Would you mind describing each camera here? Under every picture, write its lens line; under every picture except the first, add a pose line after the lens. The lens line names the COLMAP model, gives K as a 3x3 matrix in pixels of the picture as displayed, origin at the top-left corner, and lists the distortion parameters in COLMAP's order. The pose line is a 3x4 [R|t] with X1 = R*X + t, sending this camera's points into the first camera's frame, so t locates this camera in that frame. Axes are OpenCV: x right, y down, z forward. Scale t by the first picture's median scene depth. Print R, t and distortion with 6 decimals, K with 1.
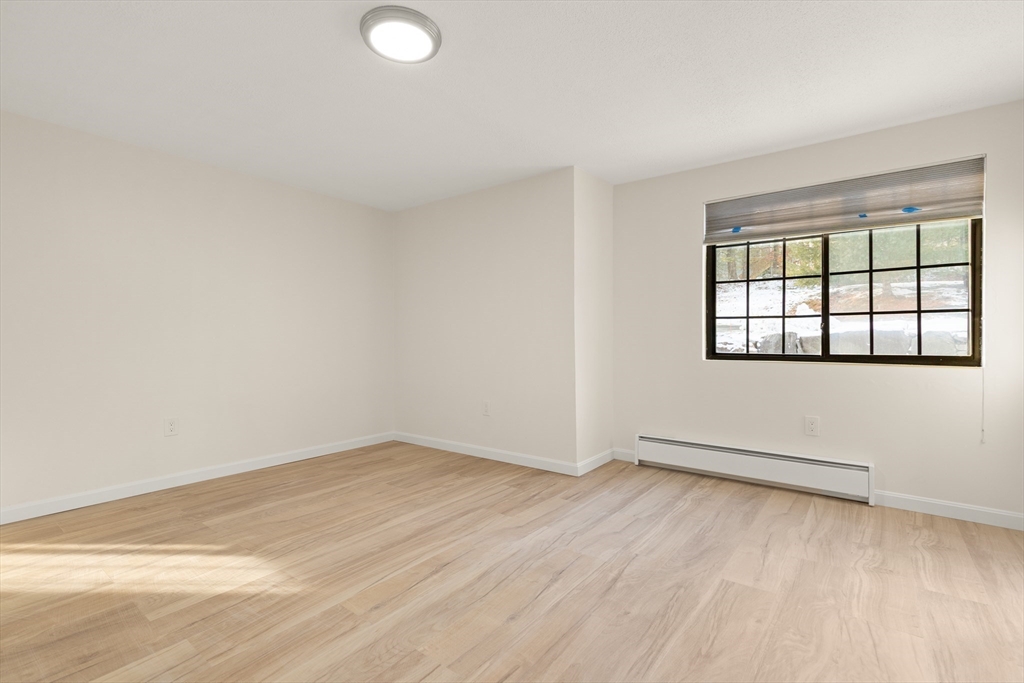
lens RADIAL K [[474.6, 0, 512.0], [0, 474.6, 341.5], [0, 0, 1]] dist [0.016783, -0.000404]
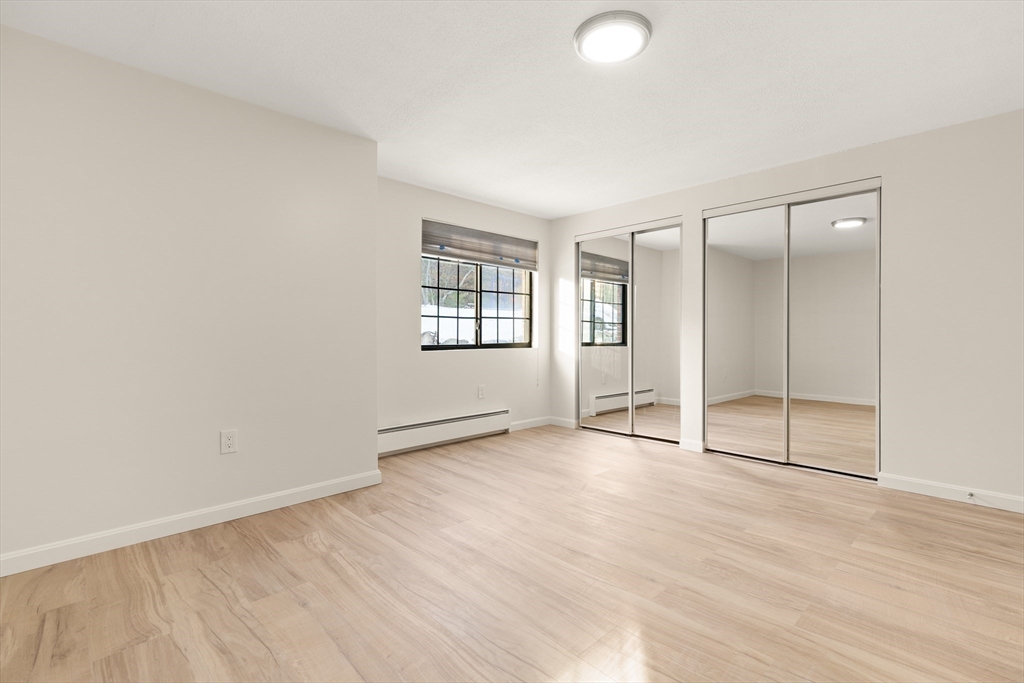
lens RADIAL K [[472.3, 0, 521.0], [0, 472.3, 338.8], [0, 0, 1]] dist [0.003237, -0.000841]
pose [[0.136260, -0.008200, 0.990639, -0.821518], [0.011109, 0.999916, 0.006749, 0.002666], [-0.990611, 0.010086, 0.136339, 0.684332]]
